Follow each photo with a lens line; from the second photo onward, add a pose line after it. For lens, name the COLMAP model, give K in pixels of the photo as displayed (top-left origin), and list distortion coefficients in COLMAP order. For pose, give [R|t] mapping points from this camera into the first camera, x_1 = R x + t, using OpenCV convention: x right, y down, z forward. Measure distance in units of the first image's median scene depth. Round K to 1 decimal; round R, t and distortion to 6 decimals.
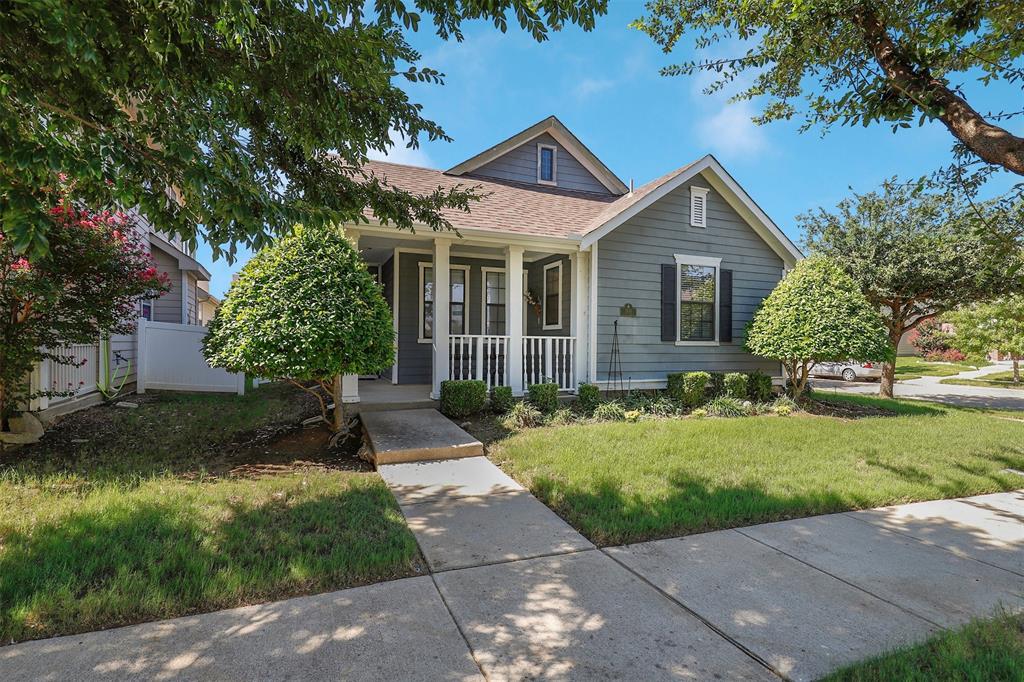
lens RADIAL K [[477.6, 0, 514.6], [0, 477.6, 341.3], [0, 0, 1]] dist [0.000770, 0.000481]
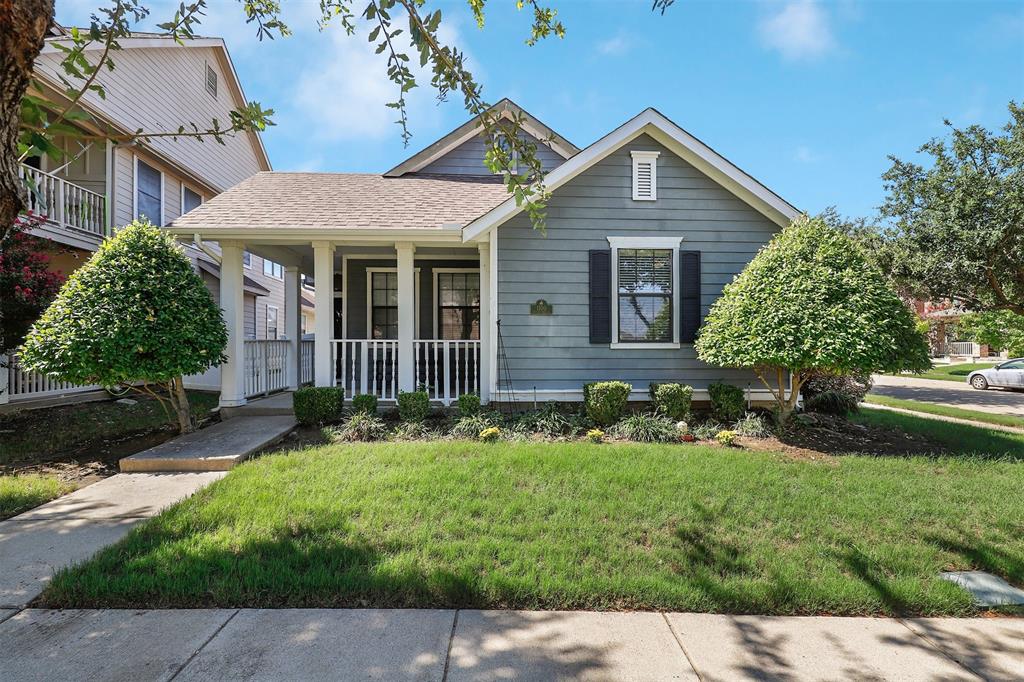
lens RADIAL K [[462.4, 0, 512.0], [0, 462.4, 341.0], [0, 0, 1]] dist [0.000679, -0.000241]
pose [[0.942965, -0.013390, -0.332622, 0.464101], [0.009921, 0.999877, -0.012126, 0.003773], [0.332744, 0.008135, 0.942982, 0.211365]]
